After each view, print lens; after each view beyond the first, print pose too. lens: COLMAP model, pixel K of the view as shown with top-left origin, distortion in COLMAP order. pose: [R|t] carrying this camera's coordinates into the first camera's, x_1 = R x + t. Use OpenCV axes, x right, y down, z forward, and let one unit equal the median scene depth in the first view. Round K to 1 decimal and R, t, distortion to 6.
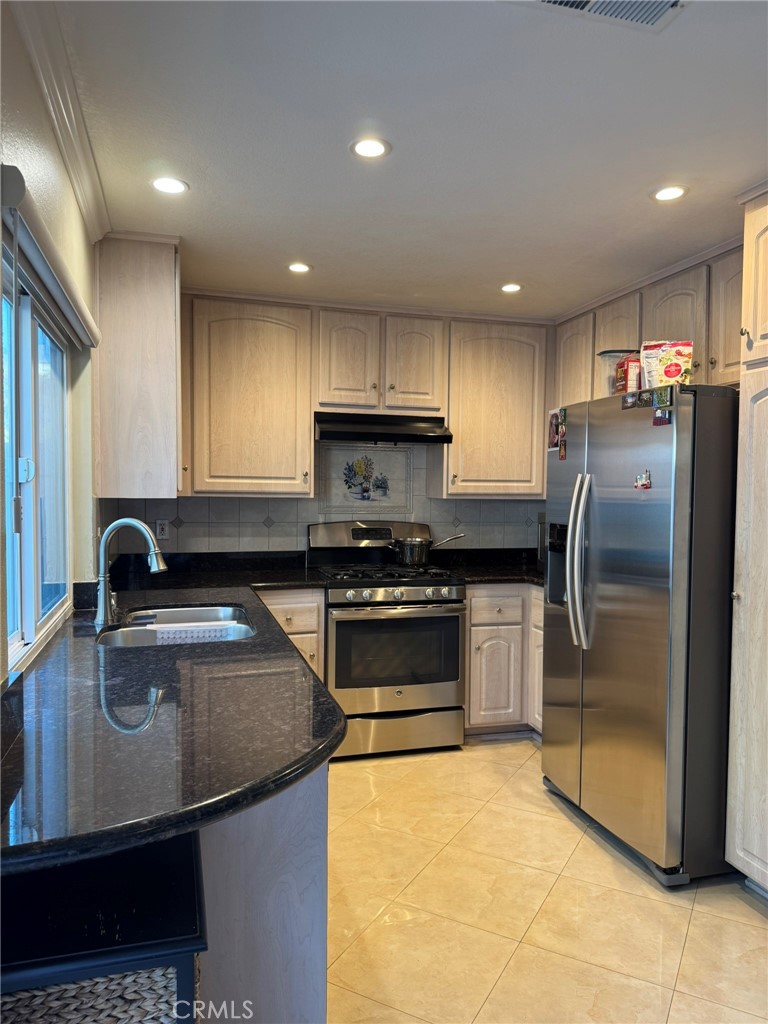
lens RADIAL K [[717.5, 0, 391.5], [0, 717.5, 512.9], [0, 0, 1]] dist [0.079736, -0.098653]
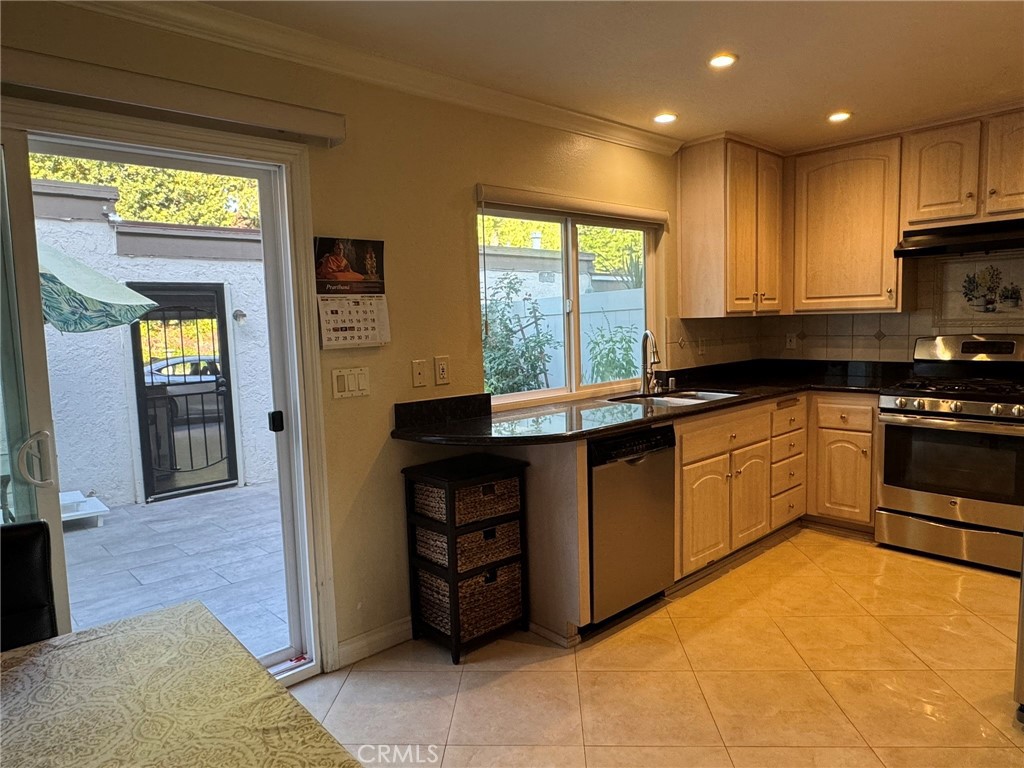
lens RADIAL K [[650.8, 0, 514.2], [0, 650.8, 385.7], [0, 0, 1]] dist [-0.003997, 0.003037]
pose [[0.435132, 0.066887, -0.897879, 0.567213], [0.007585, 0.996929, 0.077942, 0.009096], [0.900335, -0.040725, 0.433288, 0.051884]]
